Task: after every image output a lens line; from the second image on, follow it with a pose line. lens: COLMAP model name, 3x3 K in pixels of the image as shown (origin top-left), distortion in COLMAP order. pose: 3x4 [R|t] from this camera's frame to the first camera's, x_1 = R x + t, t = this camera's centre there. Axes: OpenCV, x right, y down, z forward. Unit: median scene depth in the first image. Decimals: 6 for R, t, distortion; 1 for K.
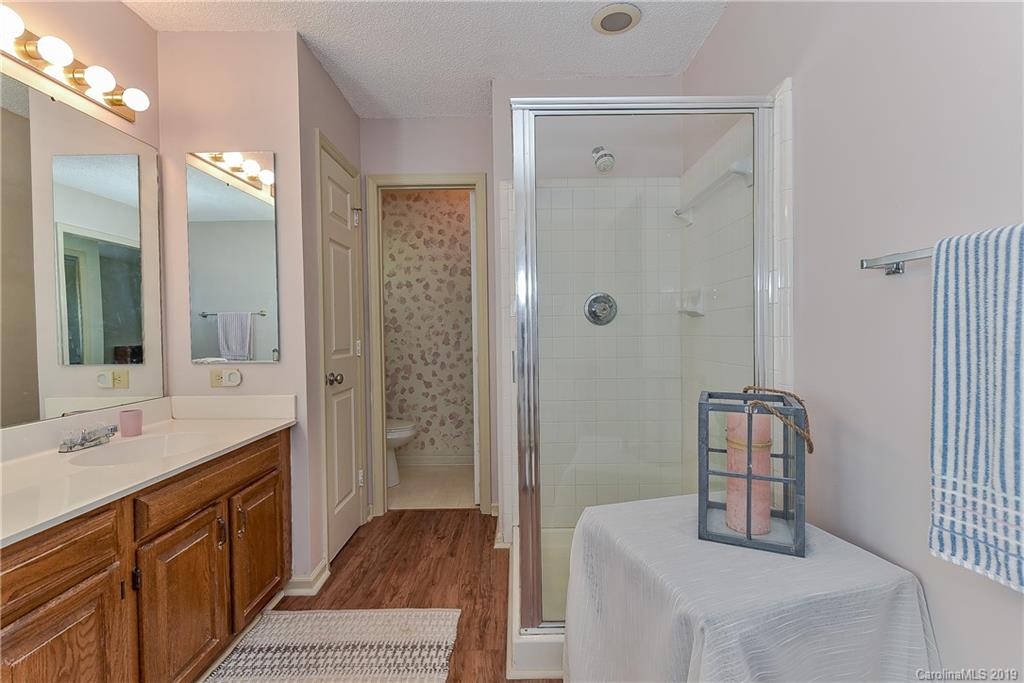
lens RADIAL K [[452.7, 0, 517.2], [0, 452.7, 336.6], [0, 0, 1]] dist [0.001973, -0.001160]
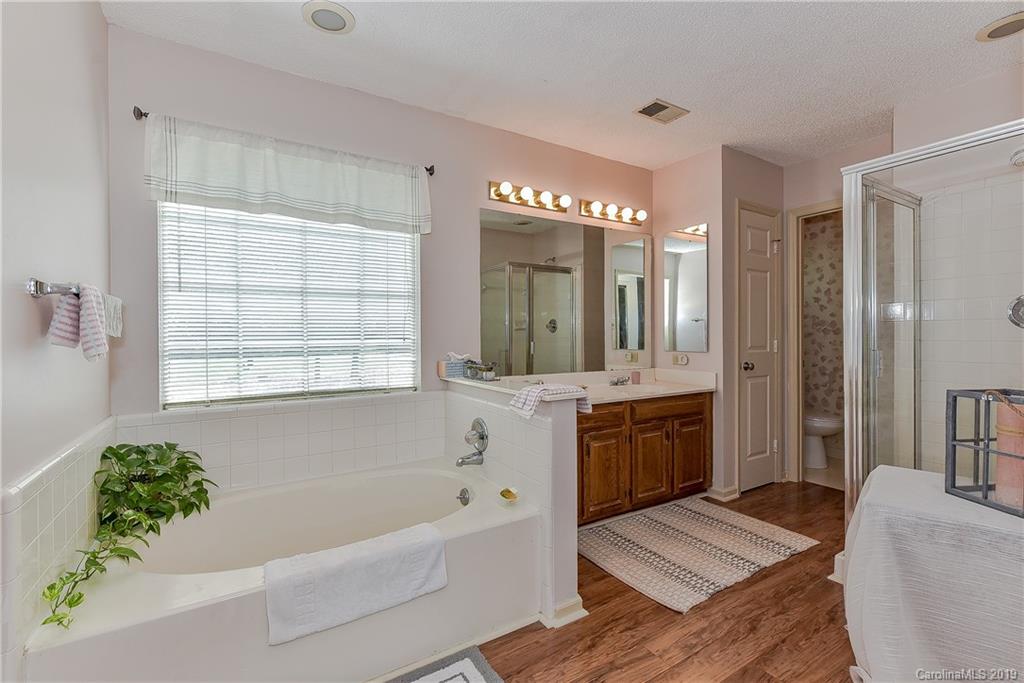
lens RADIAL K [[452.7, 0, 517.2], [0, 452.7, 336.6], [0, 0, 1]] dist [0.001973, -0.001160]
pose [[0.528645, 0.015048, -0.848710, 0.519213], [-0.017504, 0.999823, 0.006824, 0.002497], [0.848662, 0.011248, 0.528815, -0.465411]]
